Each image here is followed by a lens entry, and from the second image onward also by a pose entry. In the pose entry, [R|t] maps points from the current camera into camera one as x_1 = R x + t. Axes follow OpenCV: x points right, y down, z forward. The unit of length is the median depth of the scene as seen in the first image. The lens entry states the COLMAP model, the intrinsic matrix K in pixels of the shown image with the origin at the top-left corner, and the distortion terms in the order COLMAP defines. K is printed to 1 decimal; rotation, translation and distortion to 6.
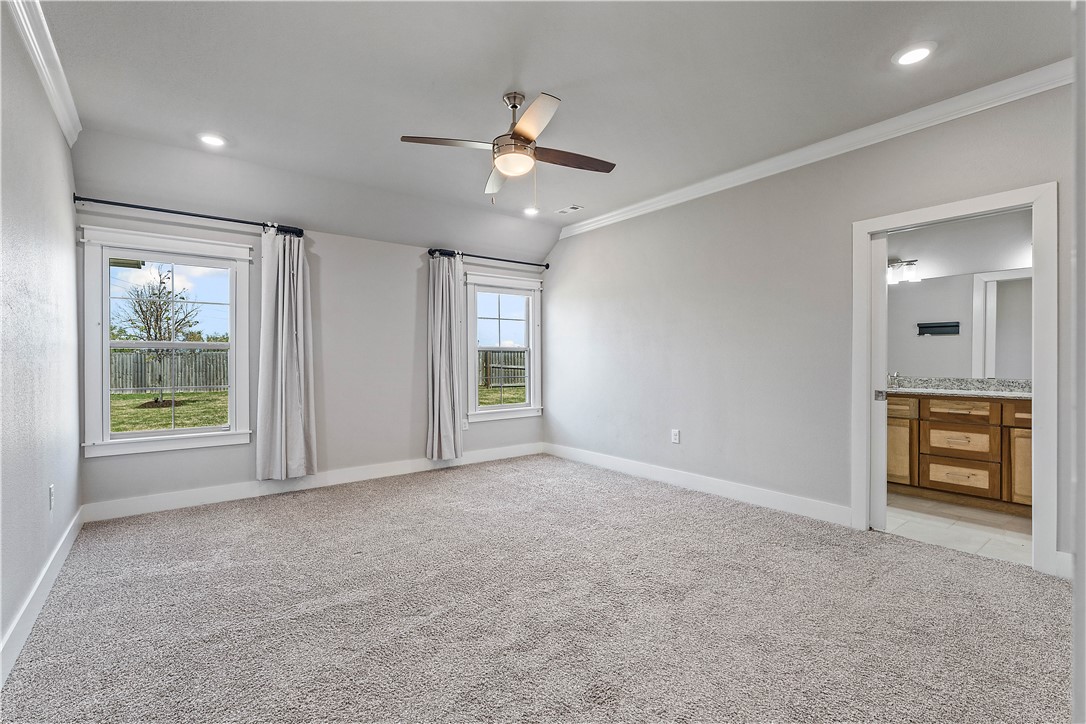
lens RADIAL K [[487.9, 0, 543.0], [0, 487.9, 362.0], [0, 0, 1]] dist [0.002710, 0.000280]
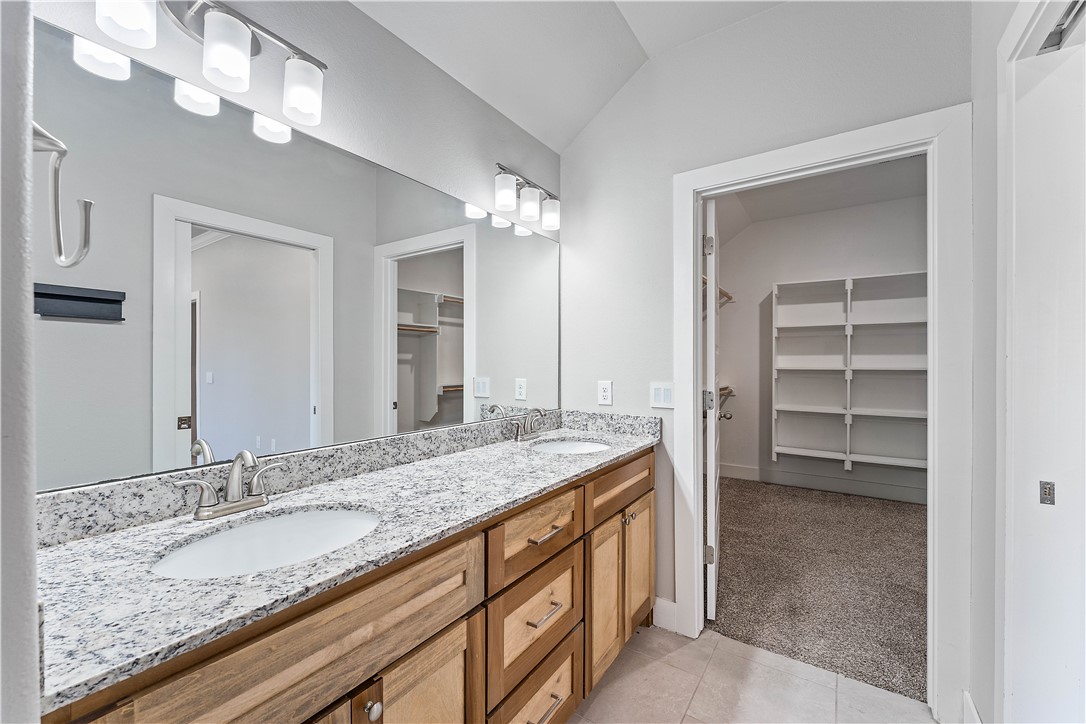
lens RADIAL K [[436.2, 0, 536.6], [0, 436.2, 361.1], [0, 0, 1]] dist [-0.000460, -0.000172]
pose [[-0.299542, 0.006105, 0.954063, 0.523664], [0.002806, 0.999981, -0.005518, -0.026359], [-0.954079, 0.001024, -0.299554, 1.075398]]
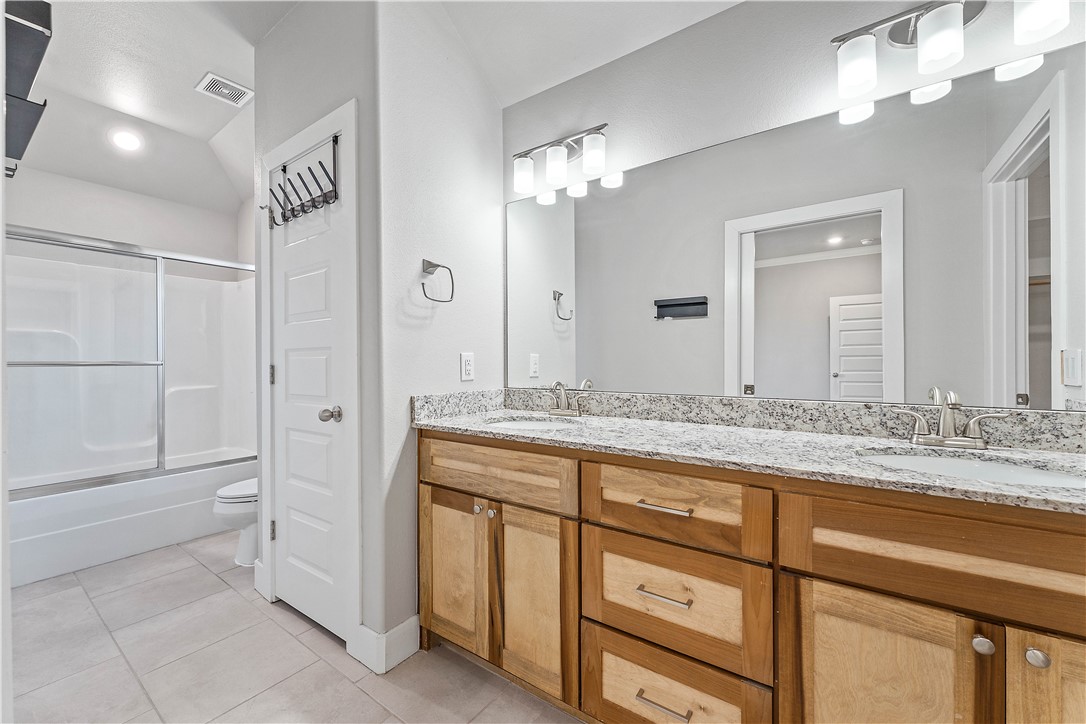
lens RADIAL K [[436.2, 0, 536.6], [0, 436.2, 361.1], [0, 0, 1]] dist [-0.000460, -0.000172]
pose [[0.959097, -0.002367, 0.283067, 0.668423], [0.004006, 0.999978, -0.005214, 0.005550], [-0.283049, 0.006135, 0.959086, 0.726355]]
